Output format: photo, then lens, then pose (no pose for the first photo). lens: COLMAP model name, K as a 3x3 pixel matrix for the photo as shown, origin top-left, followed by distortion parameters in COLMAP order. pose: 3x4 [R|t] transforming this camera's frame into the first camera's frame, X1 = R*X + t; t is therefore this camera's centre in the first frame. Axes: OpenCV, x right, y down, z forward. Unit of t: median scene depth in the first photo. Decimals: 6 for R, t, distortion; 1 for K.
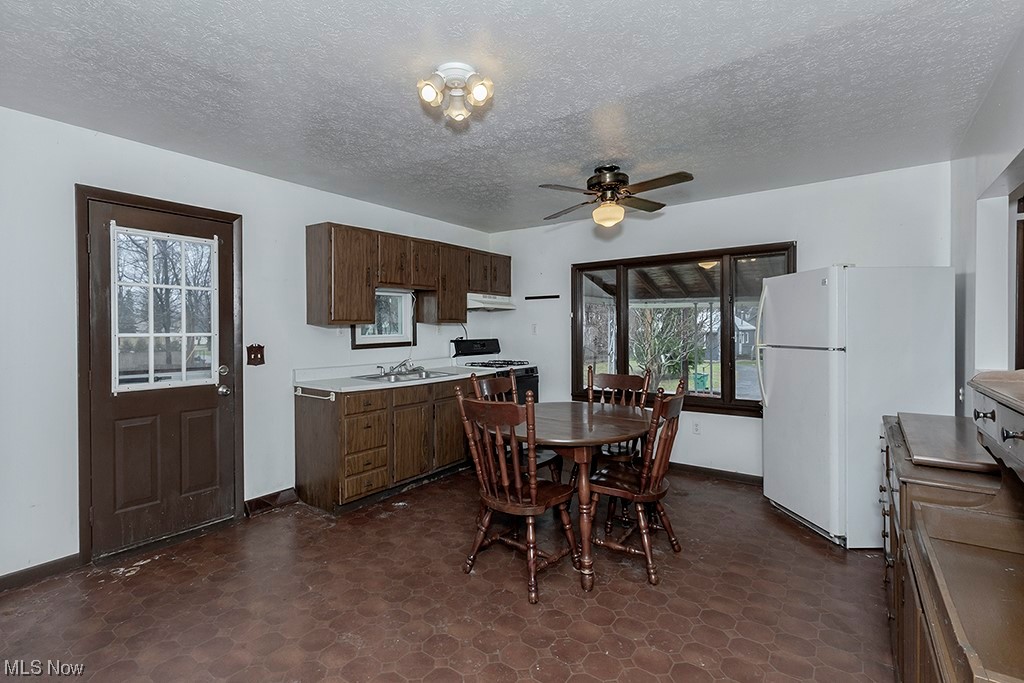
lens RADIAL K [[476.9, 0, 508.5], [0, 476.9, 330.3], [0, 0, 1]] dist [-0.000682, -0.000255]
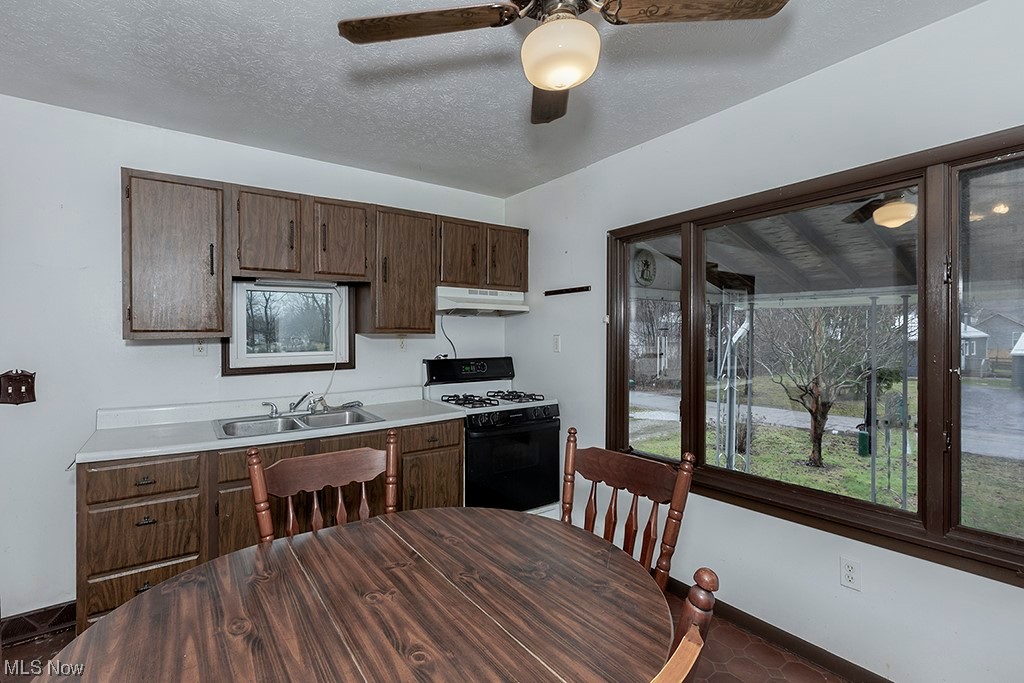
lens RADIAL K [[469.9, 0, 512.0], [0, 469.9, 341.5], [0, 0, 1]] dist [-0.001942, -0.000194]
pose [[0.951589, 0.003569, -0.307352, 0.204758], [-0.000804, 0.999958, 0.009120, -0.010873], [0.307371, -0.008432, 0.951552, 0.440853]]
